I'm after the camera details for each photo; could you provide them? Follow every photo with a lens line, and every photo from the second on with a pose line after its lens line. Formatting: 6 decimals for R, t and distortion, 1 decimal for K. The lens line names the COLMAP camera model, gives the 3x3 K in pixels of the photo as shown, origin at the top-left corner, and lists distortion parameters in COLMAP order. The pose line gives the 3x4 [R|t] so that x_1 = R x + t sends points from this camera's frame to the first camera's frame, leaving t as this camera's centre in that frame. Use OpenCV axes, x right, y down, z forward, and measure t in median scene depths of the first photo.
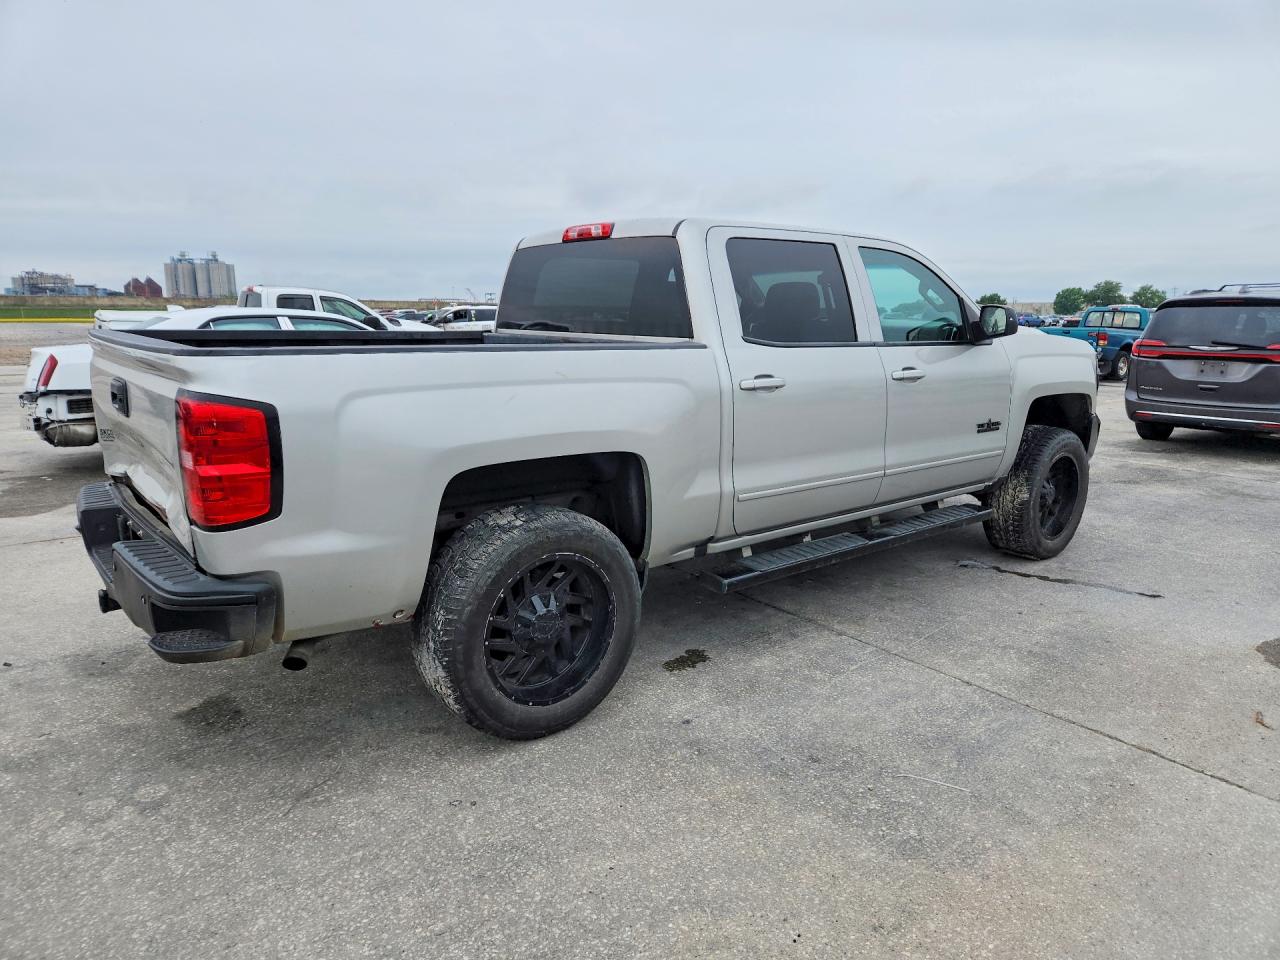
lens RADIAL K [[862.6, 0, 636.9], [0, 862.6, 468.4], [0, 0, 1]] dist [0.056421, -0.047829]
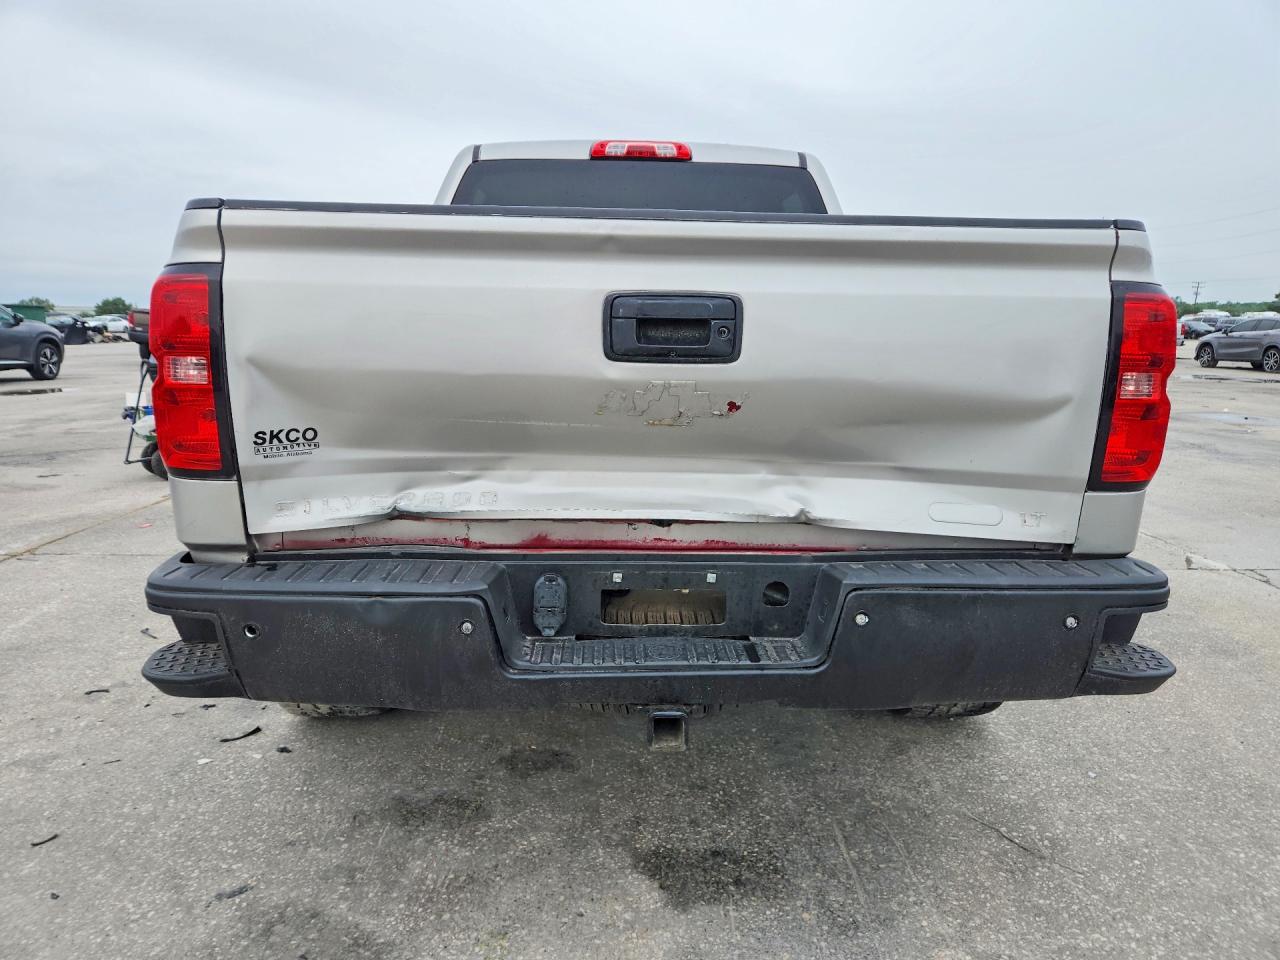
lens RADIAL K [[862.6, 0, 633.9], [0, 862.6, 477.0], [0, 0, 1]] dist [0.056421, -0.047829]
pose [[0.601757, -0.137369, 0.786777, -0.870593], [0.136140, 0.988323, 0.068433, -0.029372], [-0.786991, 0.065932, 0.613432, 0.607806]]
